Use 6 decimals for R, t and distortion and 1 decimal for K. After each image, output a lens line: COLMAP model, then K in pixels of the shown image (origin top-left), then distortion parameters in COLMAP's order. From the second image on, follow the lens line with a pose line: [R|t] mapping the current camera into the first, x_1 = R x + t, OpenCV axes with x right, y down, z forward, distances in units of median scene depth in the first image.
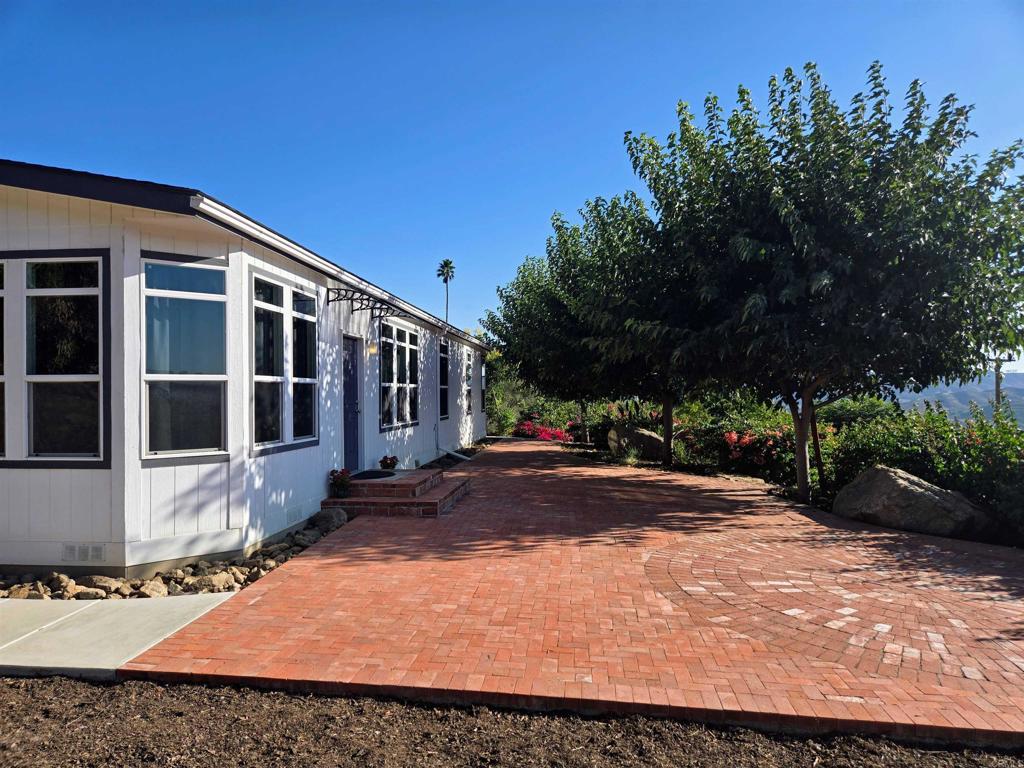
lens RADIAL K [[693.6, 0, 510.5], [0, 693.6, 391.5], [0, 0, 1]] dist [0.055805, -0.028025]
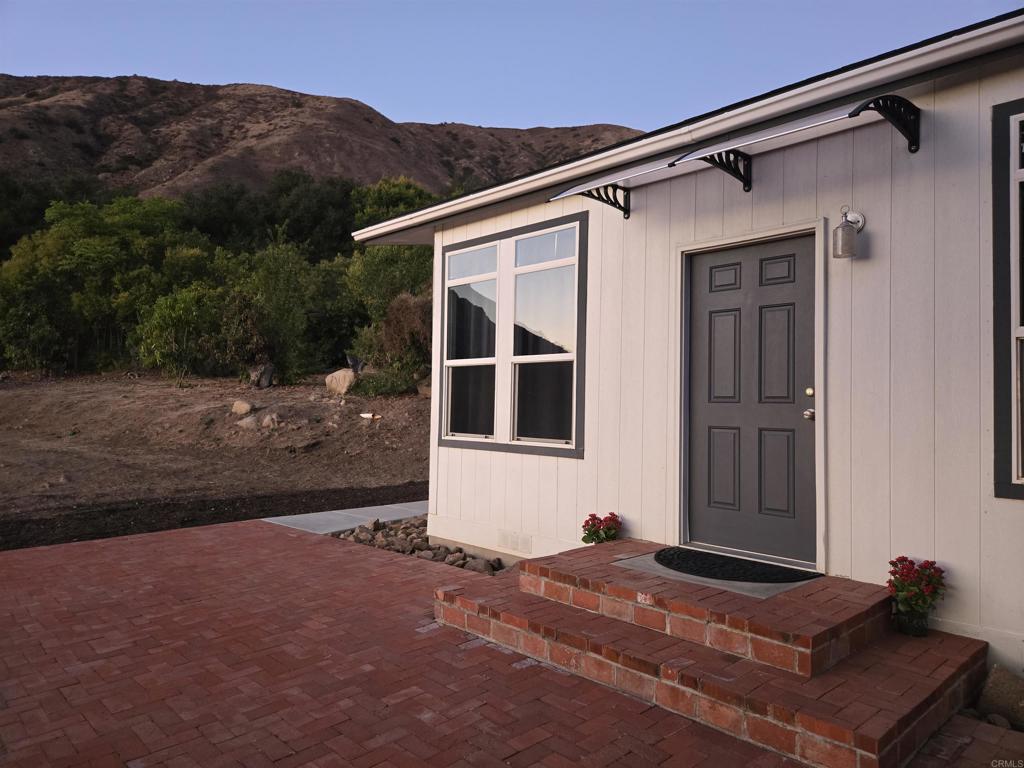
lens RADIAL K [[693.6, 0, 514.0], [0, 693.6, 382.4], [0, 0, 1]] dist [0.055805, -0.028025]
pose [[-0.644805, -0.043723, -0.763096, 0.303864], [-0.014850, 0.998891, -0.044685, 0.049713], [0.764203, -0.017481, -0.644739, 1.760530]]
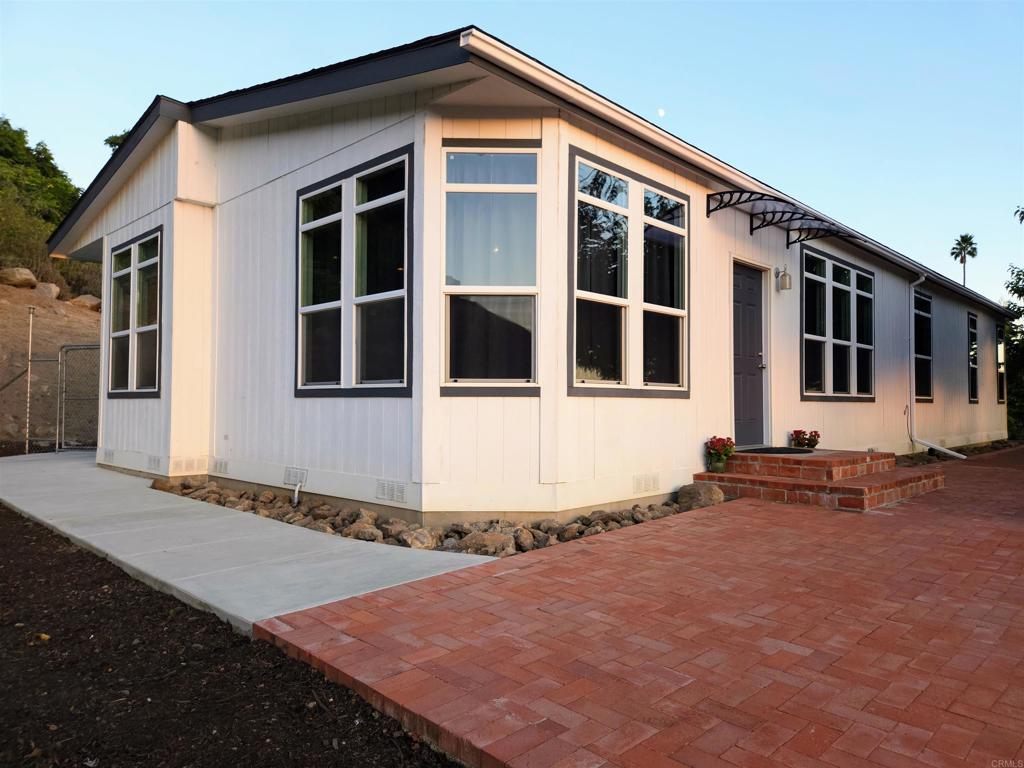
lens RADIAL K [[693.6, 0, 519.7], [0, 693.6, 385.7], [0, 0, 1]] dist [0.055805, -0.028025]
pose [[0.789699, -0.004031, -0.613482, 0.055910], [-0.010519, 0.999742, -0.020110, 0.104142], [0.613405, 0.022334, 0.789453, 0.378014]]
